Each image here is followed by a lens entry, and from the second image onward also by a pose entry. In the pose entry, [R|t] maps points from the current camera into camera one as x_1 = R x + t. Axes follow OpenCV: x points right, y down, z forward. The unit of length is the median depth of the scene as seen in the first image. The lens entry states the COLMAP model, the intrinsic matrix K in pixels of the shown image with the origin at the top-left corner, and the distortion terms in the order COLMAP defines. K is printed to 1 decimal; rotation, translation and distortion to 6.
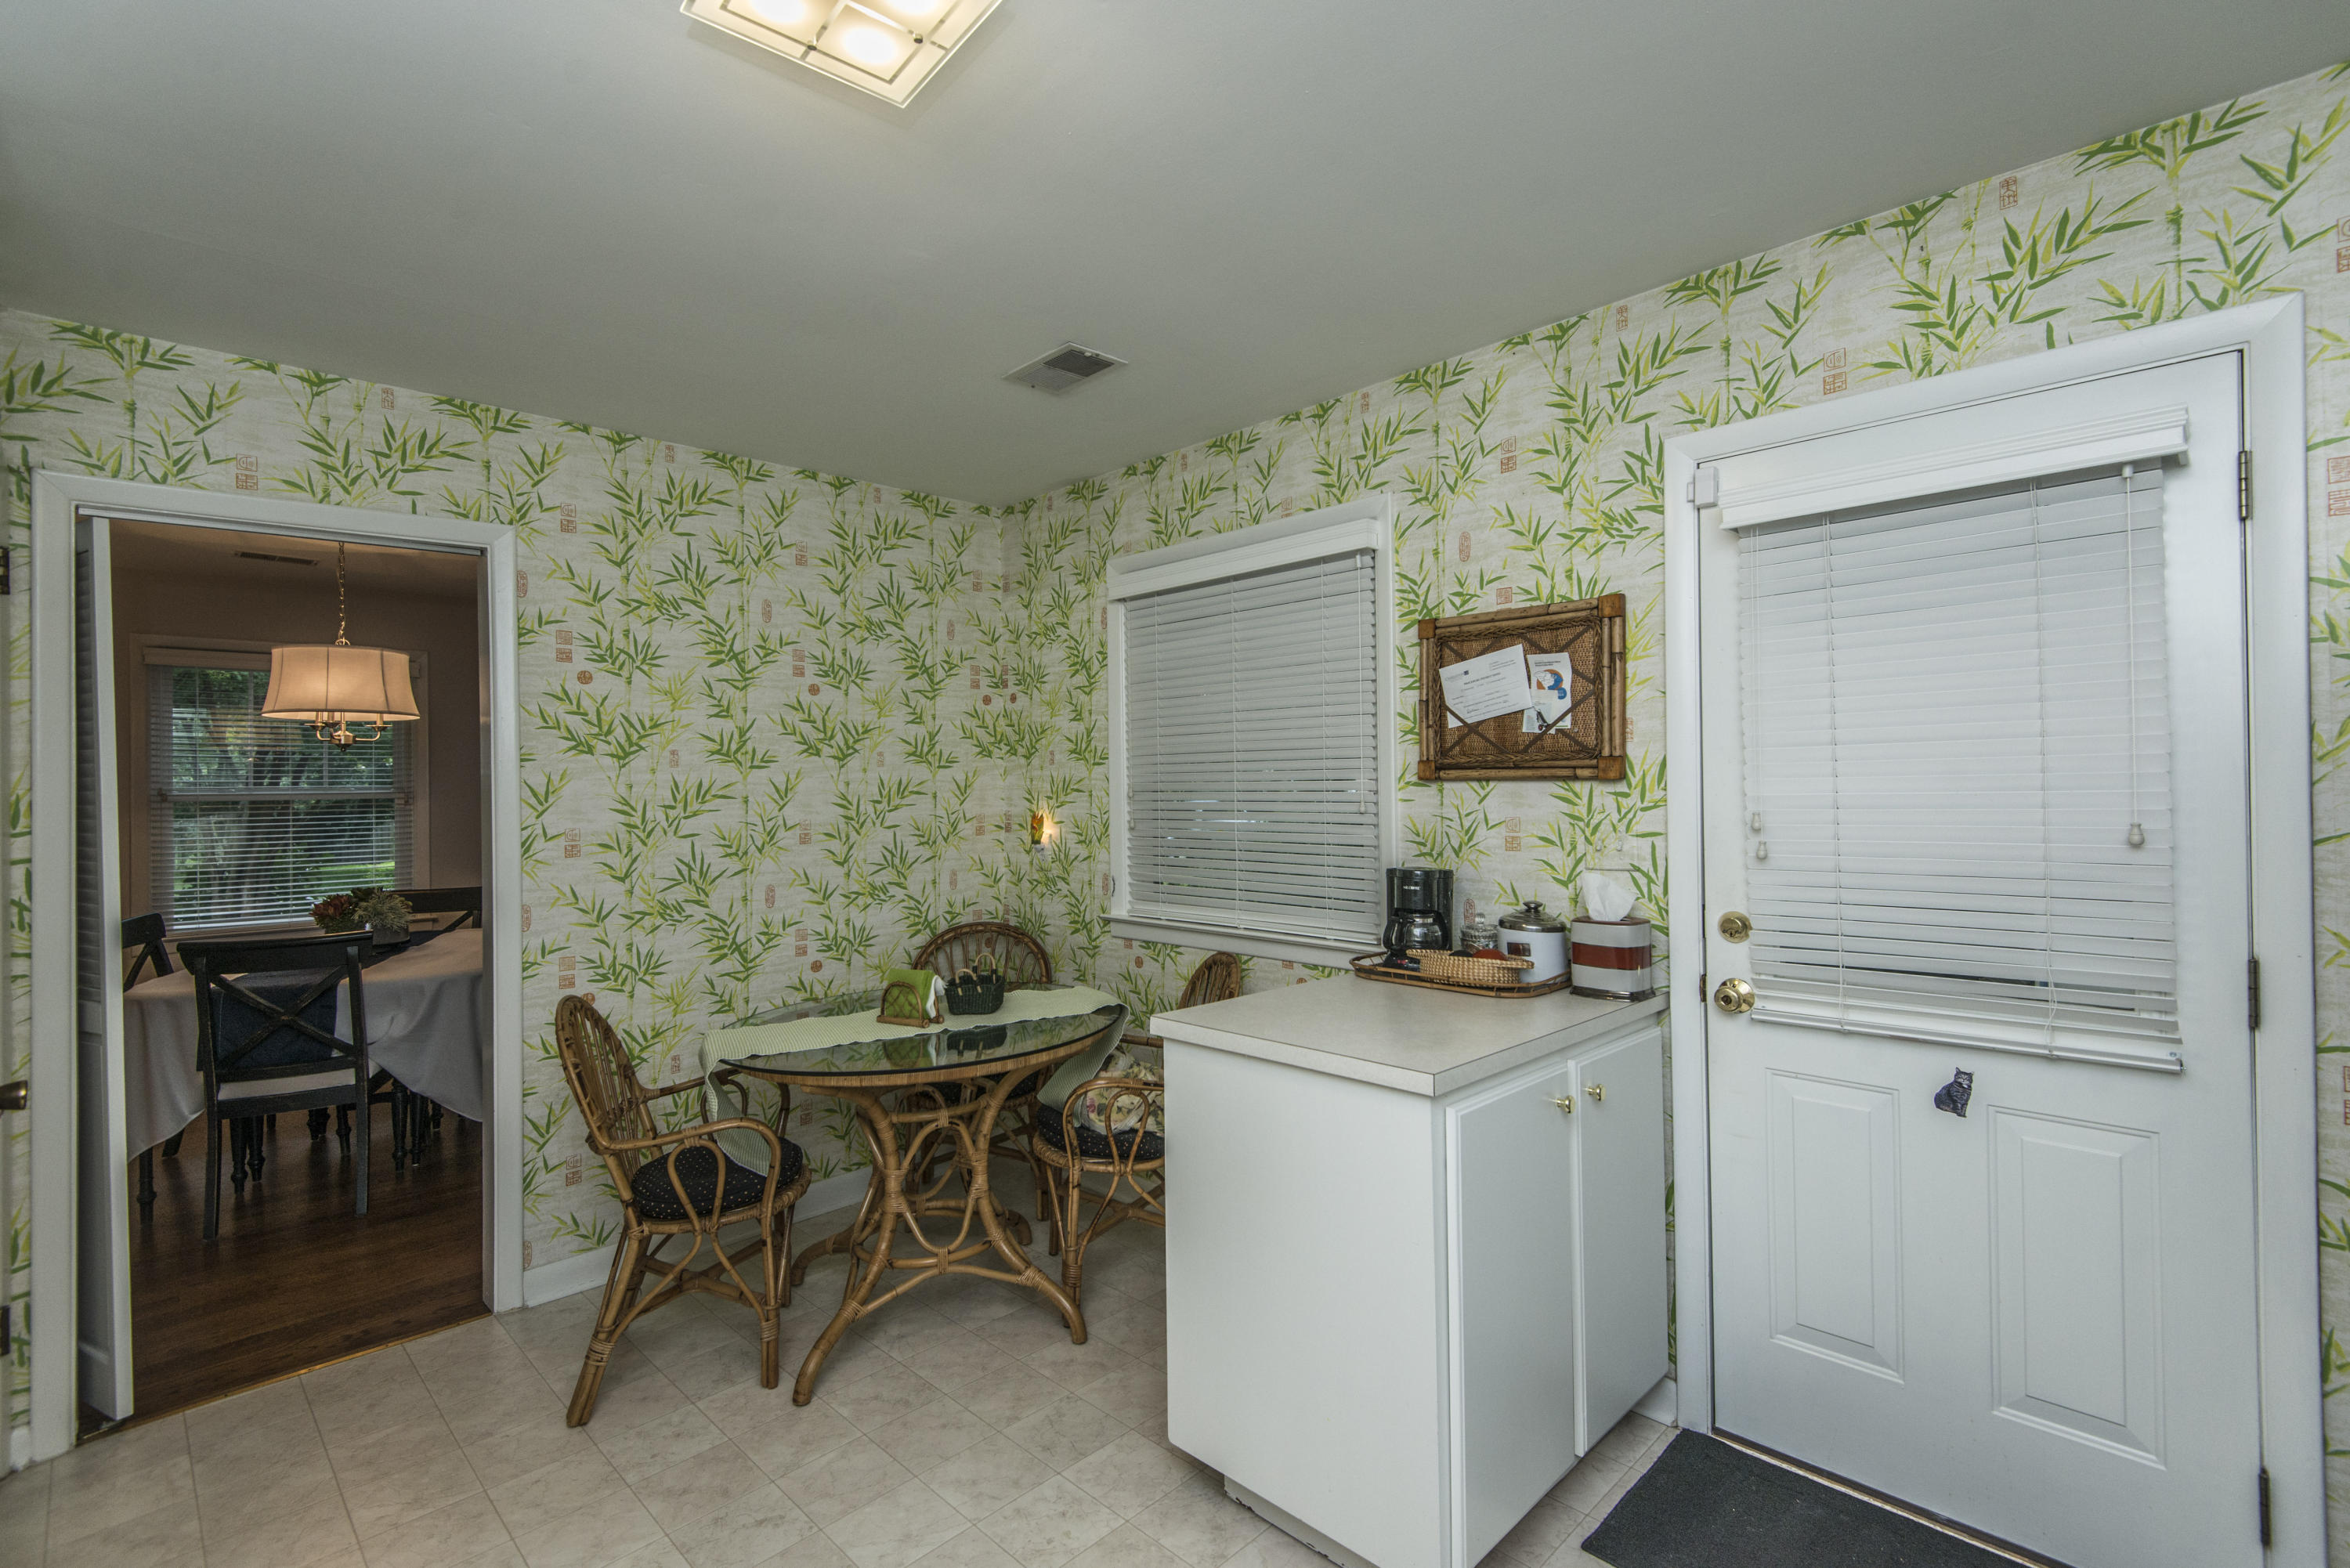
lens RADIAL K [[1065.0, 0, 1172.8], [0, 1065.0, 772.5], [0, 0, 1]] dist [0.060990, -0.043538]
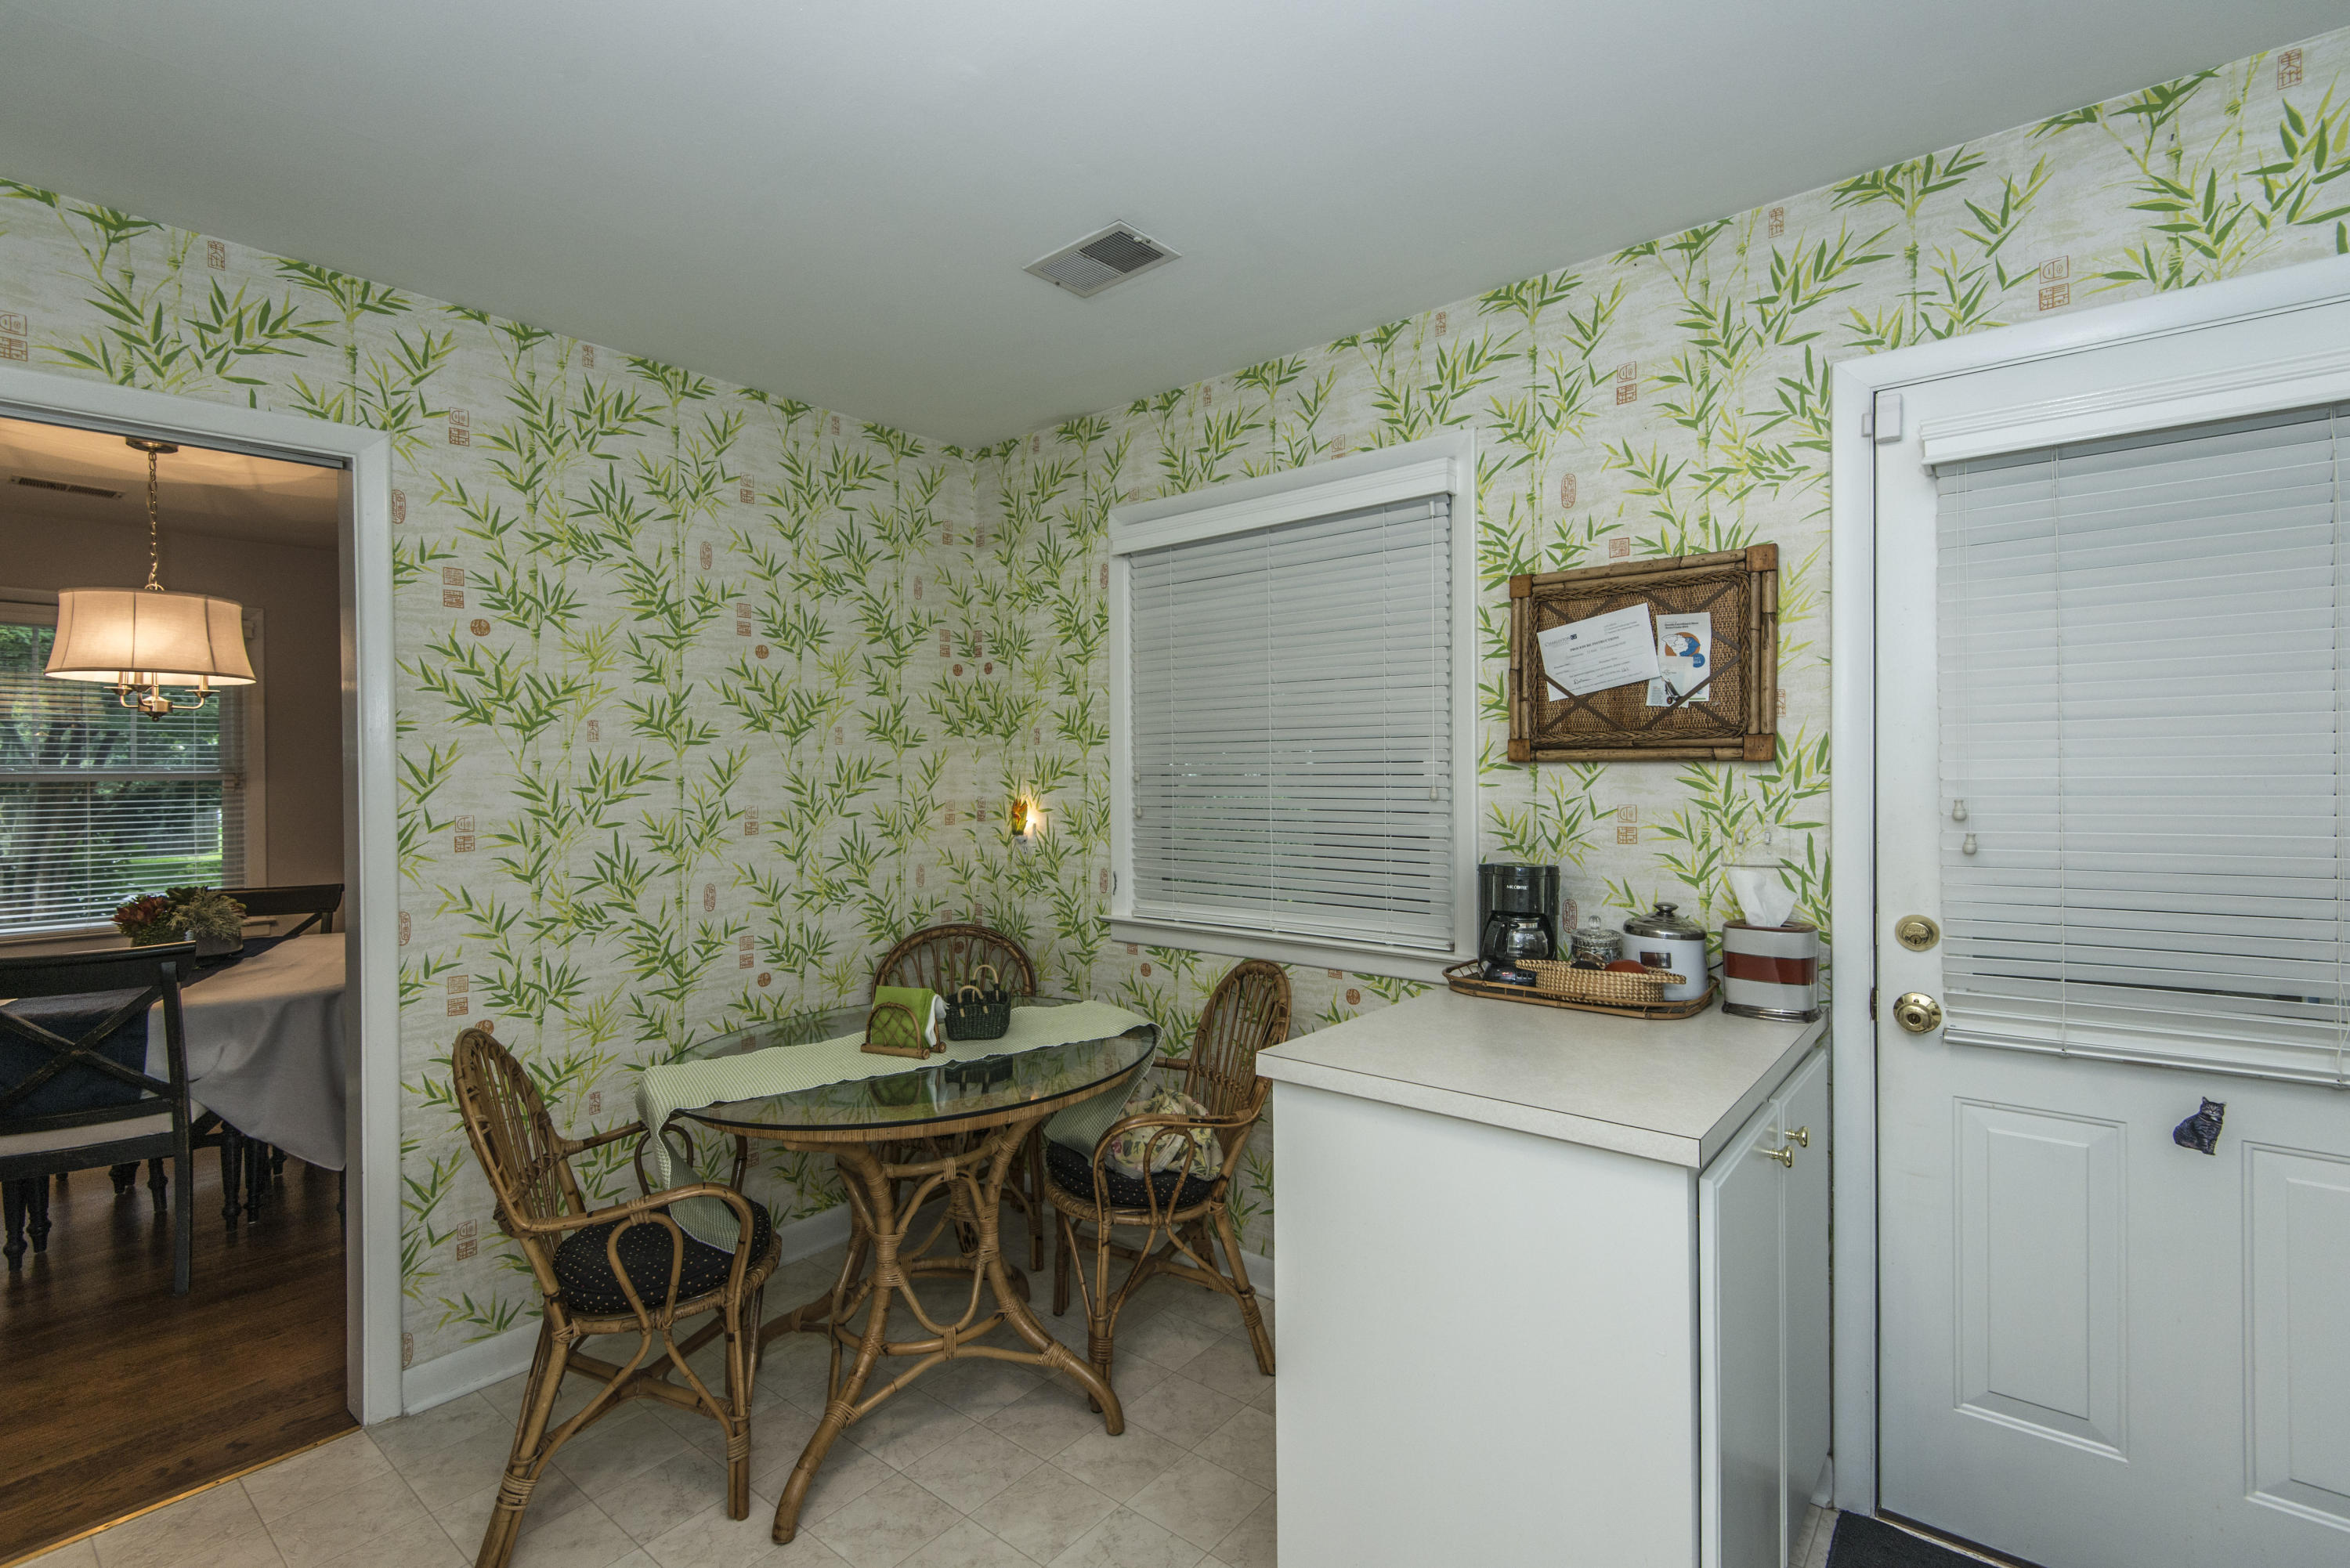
lens RADIAL K [[1065.4, 0, 1174.7], [0, 1065.4, 772.7], [0, 0, 1]] dist [0.045372, -0.025653]
pose [[0.994936, 0.005900, 0.100341, -0.123722], [-0.006929, 0.999927, 0.009906, 0.009137], [-0.100275, -0.010551, 0.994904, 0.165219]]
